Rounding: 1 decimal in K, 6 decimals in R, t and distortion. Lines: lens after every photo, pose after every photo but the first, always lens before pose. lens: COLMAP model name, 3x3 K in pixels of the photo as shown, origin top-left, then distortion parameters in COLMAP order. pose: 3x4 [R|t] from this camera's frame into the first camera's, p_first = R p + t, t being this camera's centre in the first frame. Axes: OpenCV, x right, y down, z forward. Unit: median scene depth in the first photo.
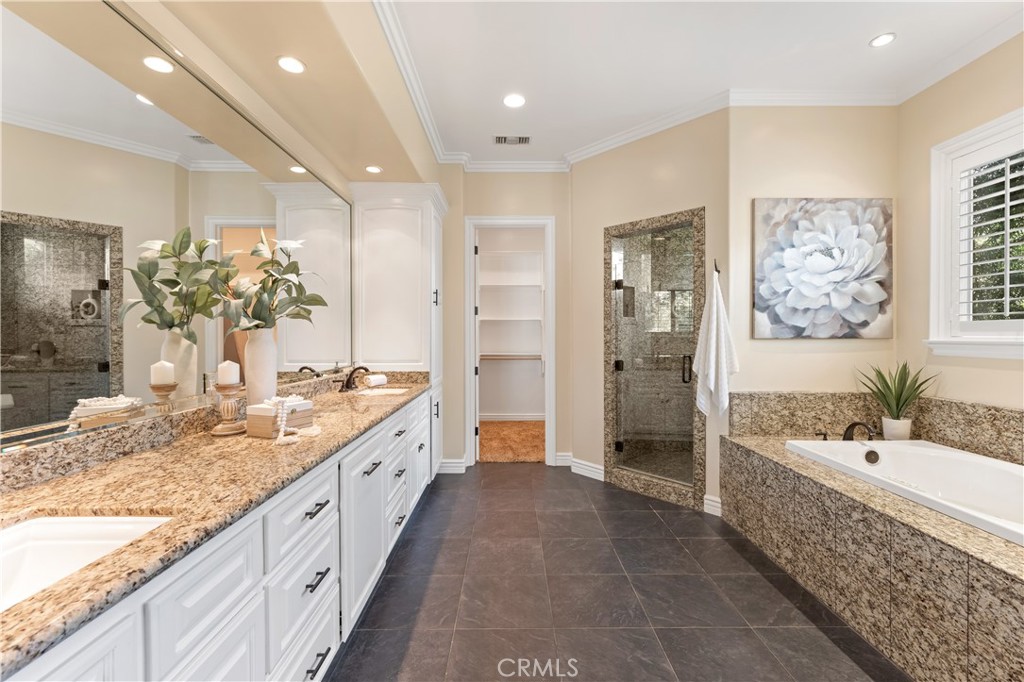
lens RADIAL K [[434.4, 0, 512.0], [0, 434.4, 341.0], [0, 0, 1]] dist [-0.000073, 0.000114]
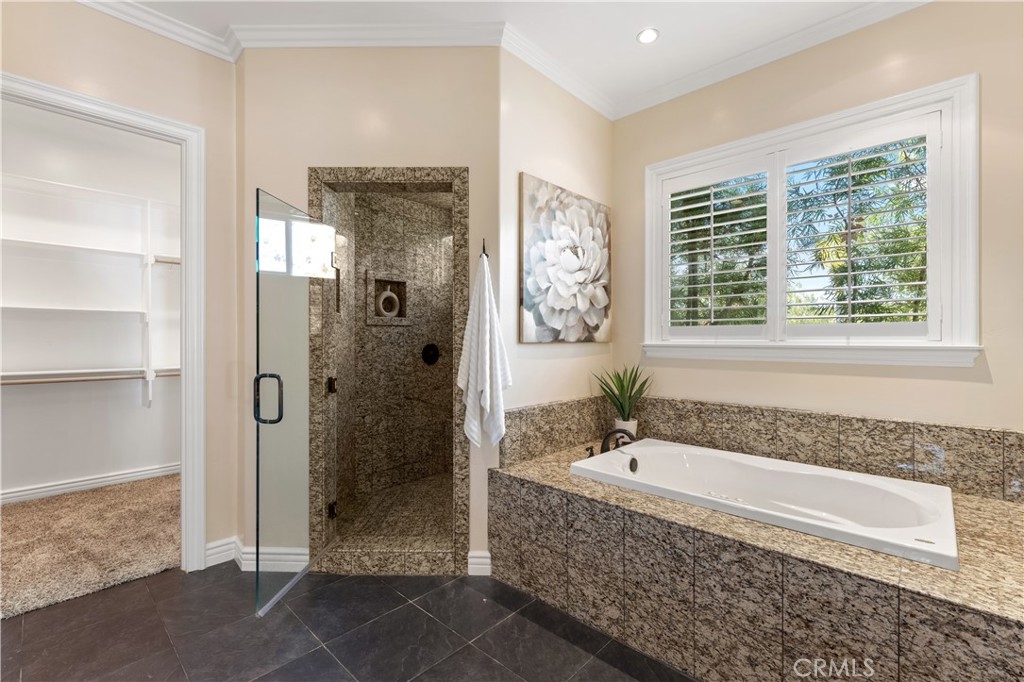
lens RADIAL K [[447.2, 0, 512.0], [0, 447.2, 341.0], [0, 0, 1]] dist [0.000183, -0.000584]
pose [[0.689675, -0.001148, 0.724118, -0.066621], [0.008486, 0.999943, -0.006497, -0.003821], [-0.724070, 0.010626, 0.689645, 0.438273]]
